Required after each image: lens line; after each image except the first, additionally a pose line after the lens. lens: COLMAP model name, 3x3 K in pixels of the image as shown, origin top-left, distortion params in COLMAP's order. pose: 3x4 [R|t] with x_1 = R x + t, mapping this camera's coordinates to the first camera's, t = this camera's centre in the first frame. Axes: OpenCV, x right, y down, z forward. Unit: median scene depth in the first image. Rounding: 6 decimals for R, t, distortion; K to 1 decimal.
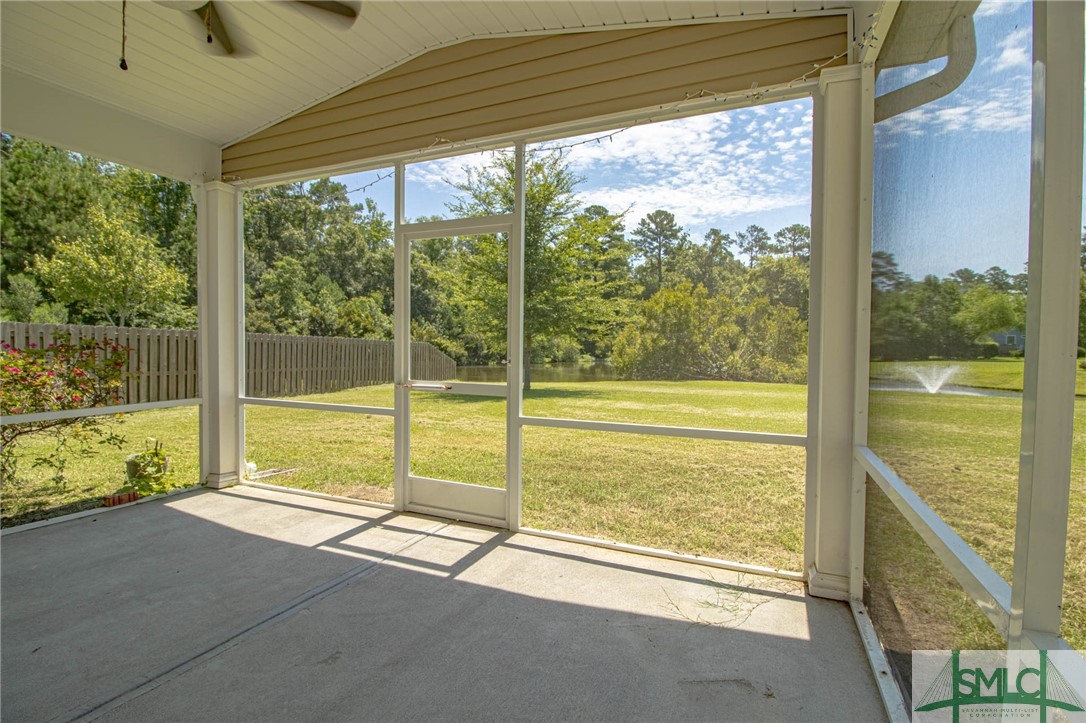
lens RADIAL K [[518.6, 0, 543.0], [0, 518.6, 361.5], [0, 0, 1]] dist [-0.013686, -0.001453]
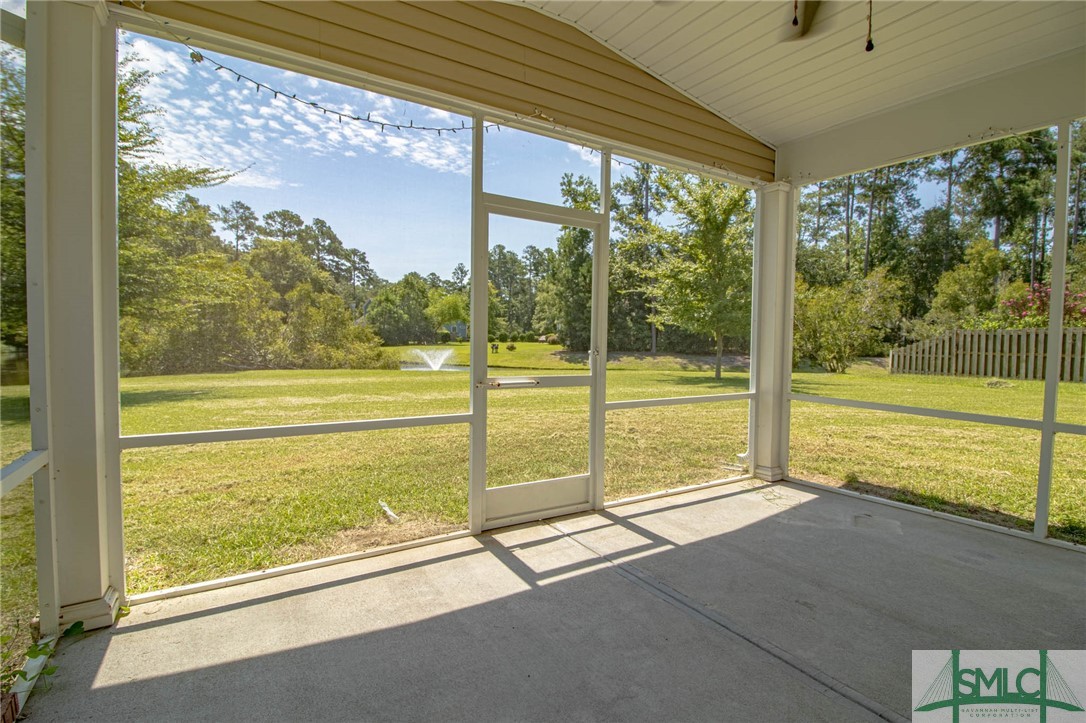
lens RADIAL K [[518.6, 0, 543.0], [0, 518.6, 361.5], [0, 0, 1]] dist [-0.013686, -0.001453]
pose [[0.560205, -0.036890, 0.827532, -0.144268], [0.014606, 0.999292, 0.034659, -0.002894], [-0.828225, -0.007329, 0.560347, 0.070680]]
